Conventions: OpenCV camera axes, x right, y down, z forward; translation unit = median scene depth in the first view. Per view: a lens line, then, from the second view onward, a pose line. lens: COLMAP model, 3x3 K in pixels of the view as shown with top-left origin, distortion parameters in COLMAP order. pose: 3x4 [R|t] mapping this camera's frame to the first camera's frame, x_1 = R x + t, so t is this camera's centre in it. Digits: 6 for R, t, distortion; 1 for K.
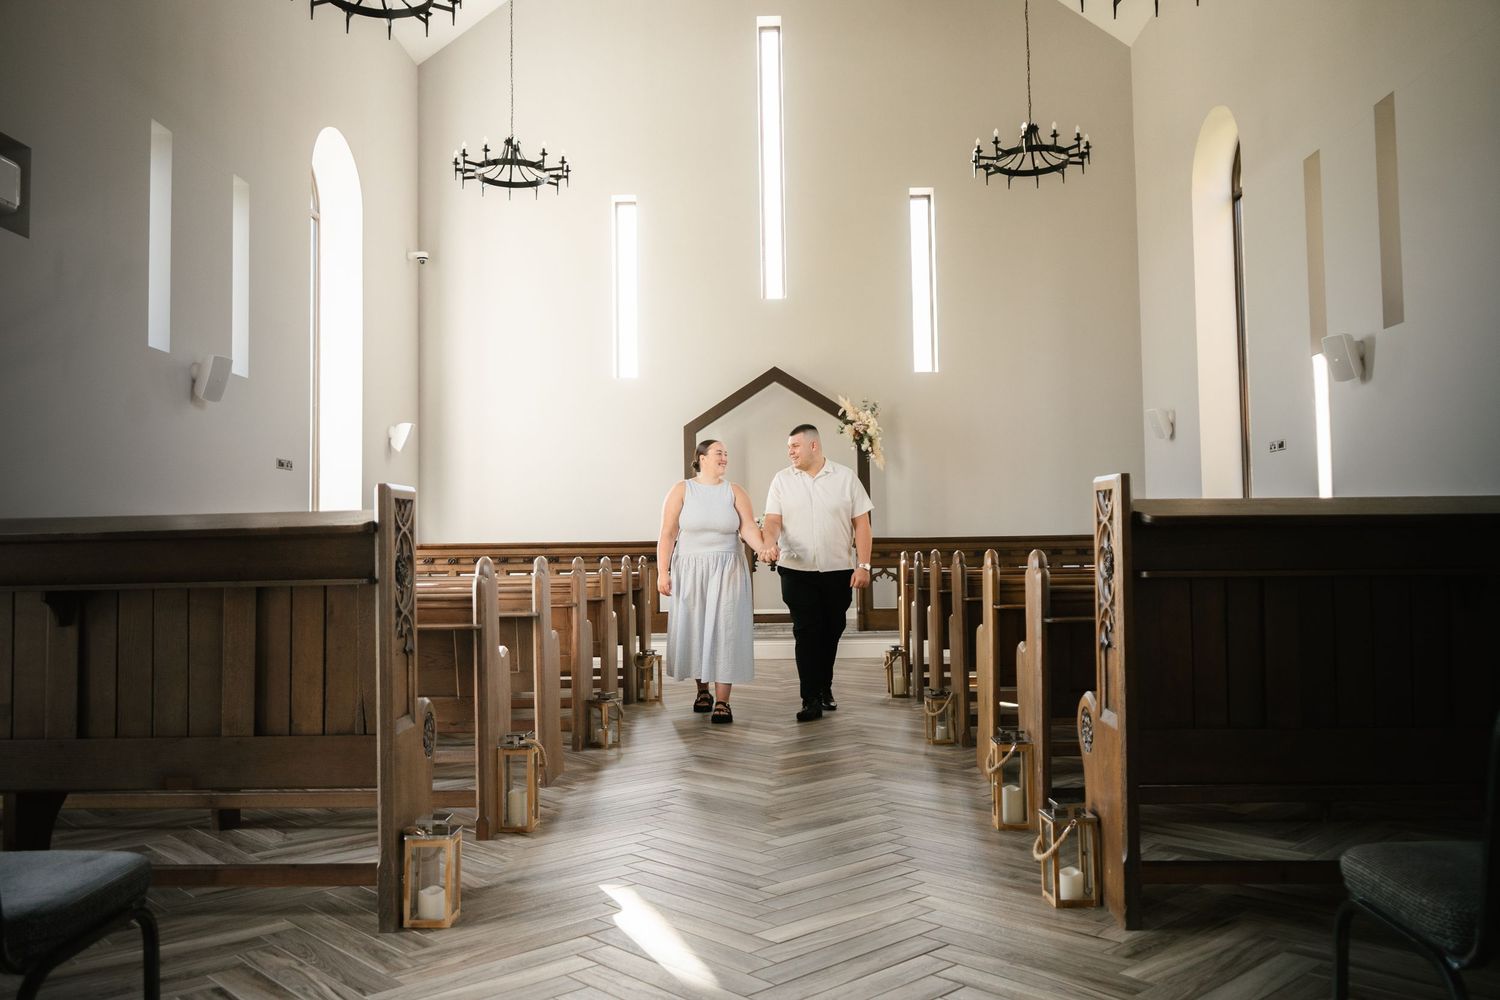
lens RADIAL K [[1175.2, 0, 750.0], [0, 1175.2, 500.0], [0, 0, 1]] dist [-0.000789, -0.000509]
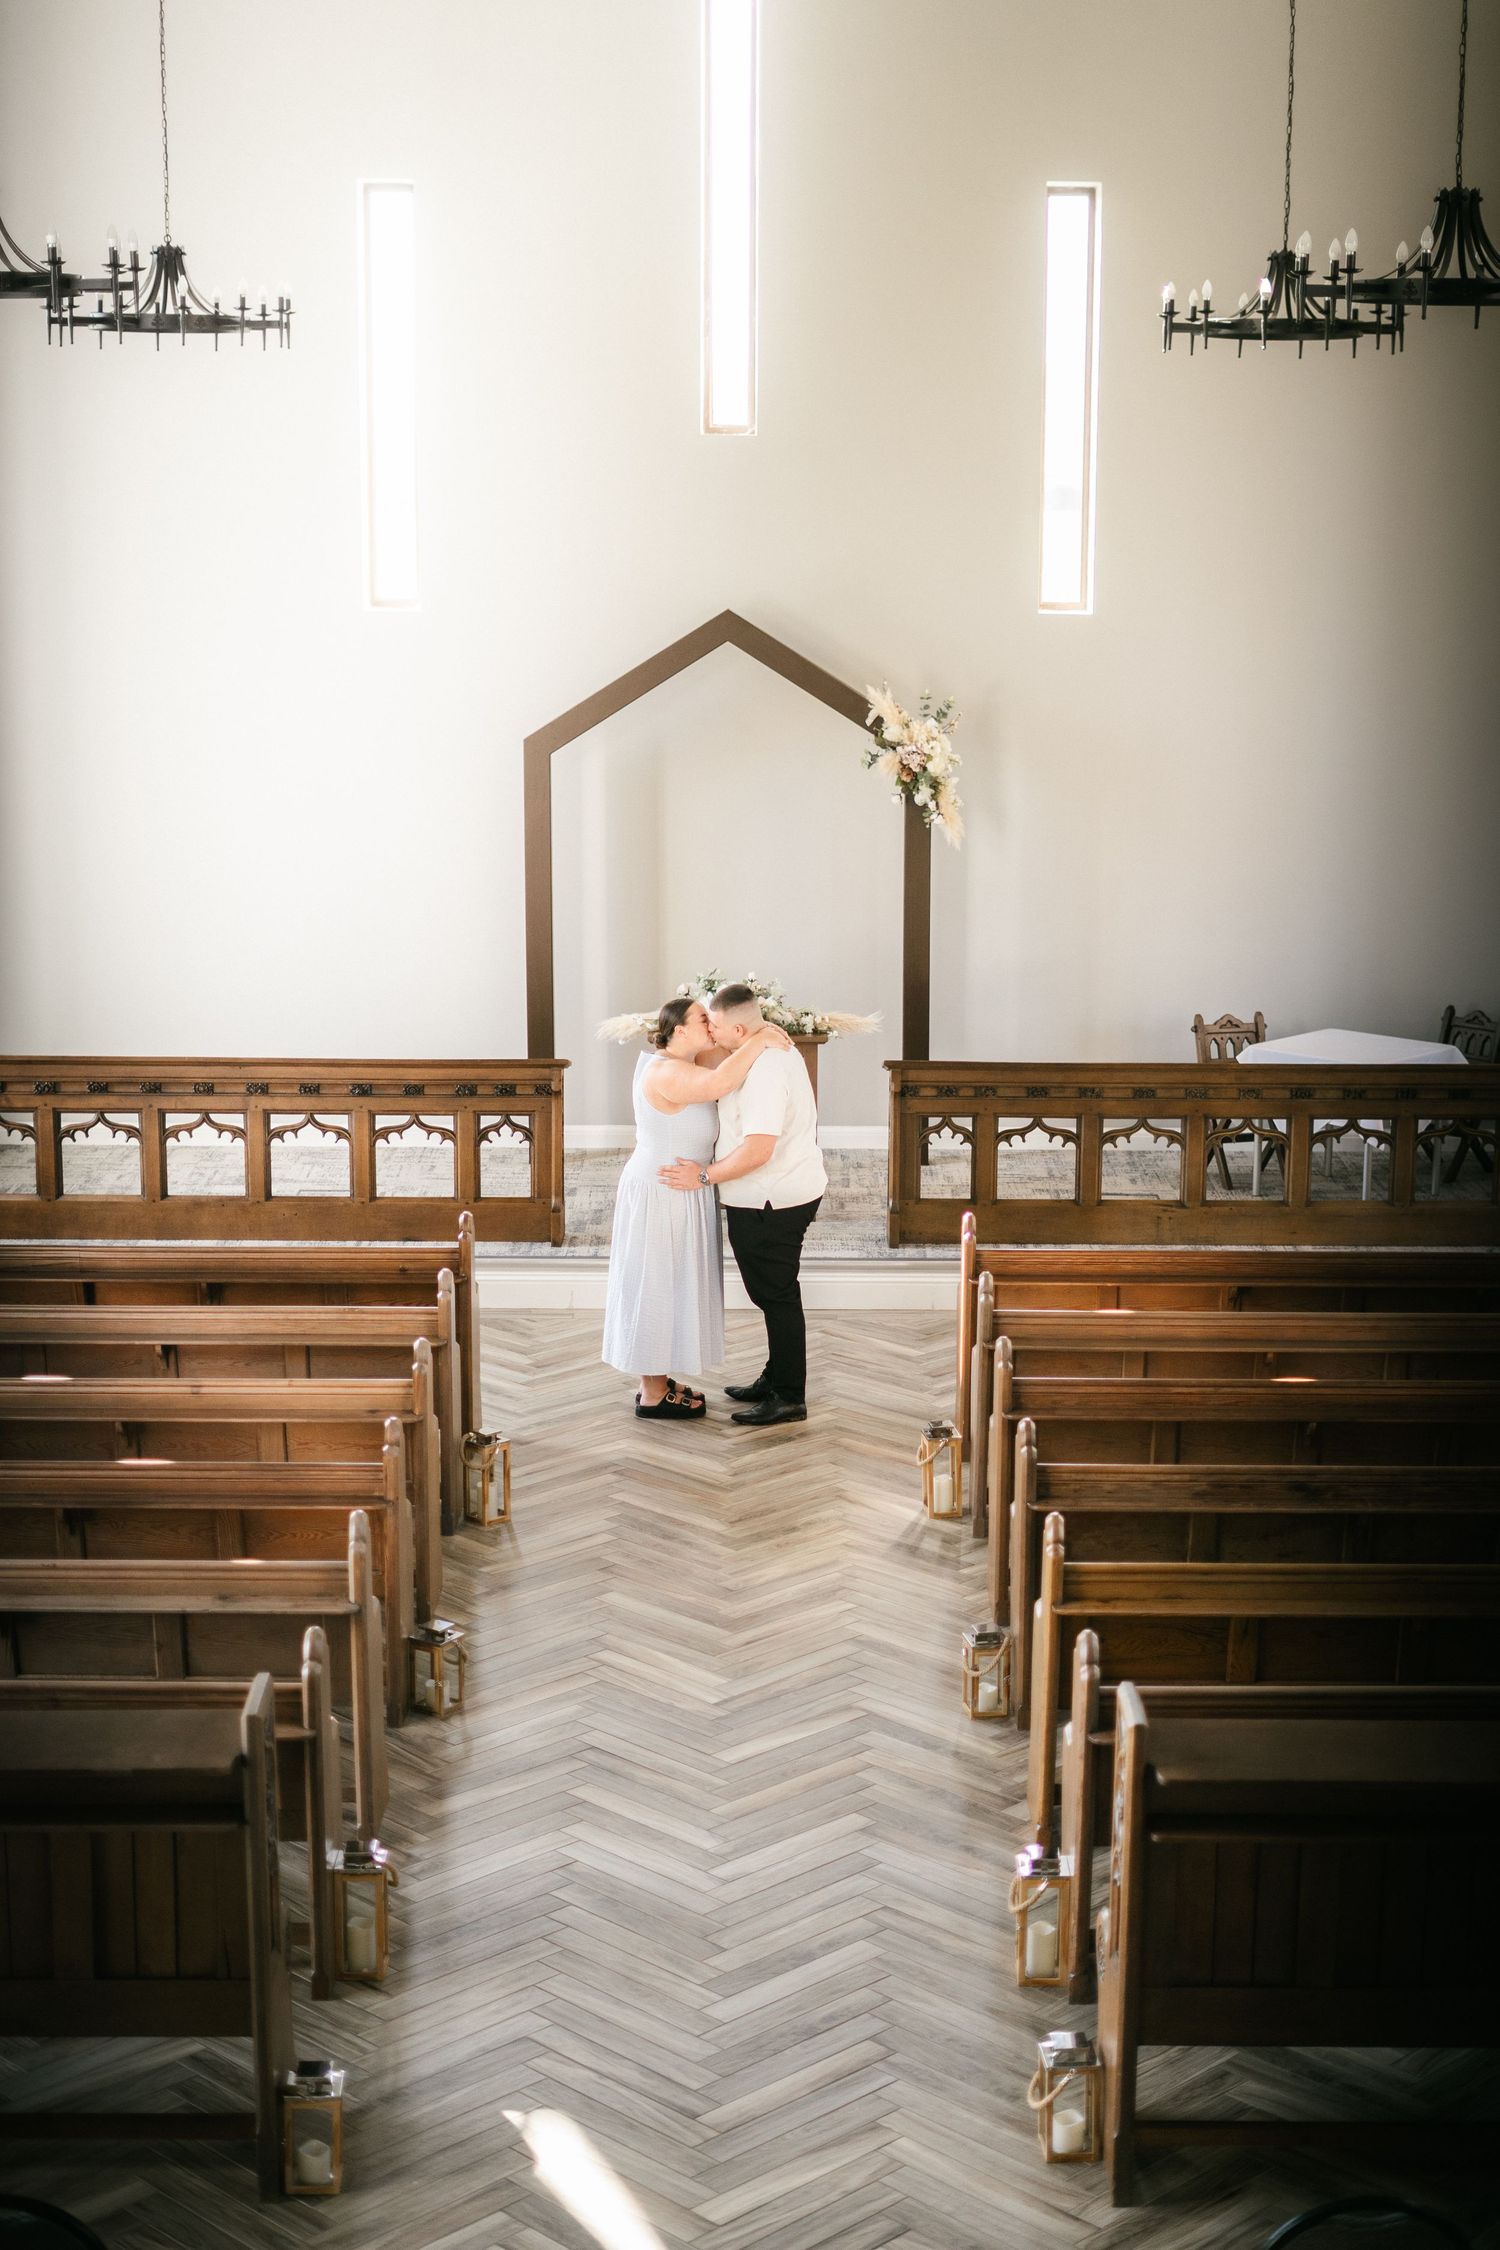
lens RADIAL K [[3328.2, 0, 750.0], [0, 3328.2, 1125.0], [0, 0, 1]] dist [-0.020245, 0.021602]
pose [[0.999346, 0.012536, 0.033905, -0.017499], [-0.020556, 0.968605, 0.247752, -0.376345], [-0.029734, -0.248287, 0.968230, -0.439613]]
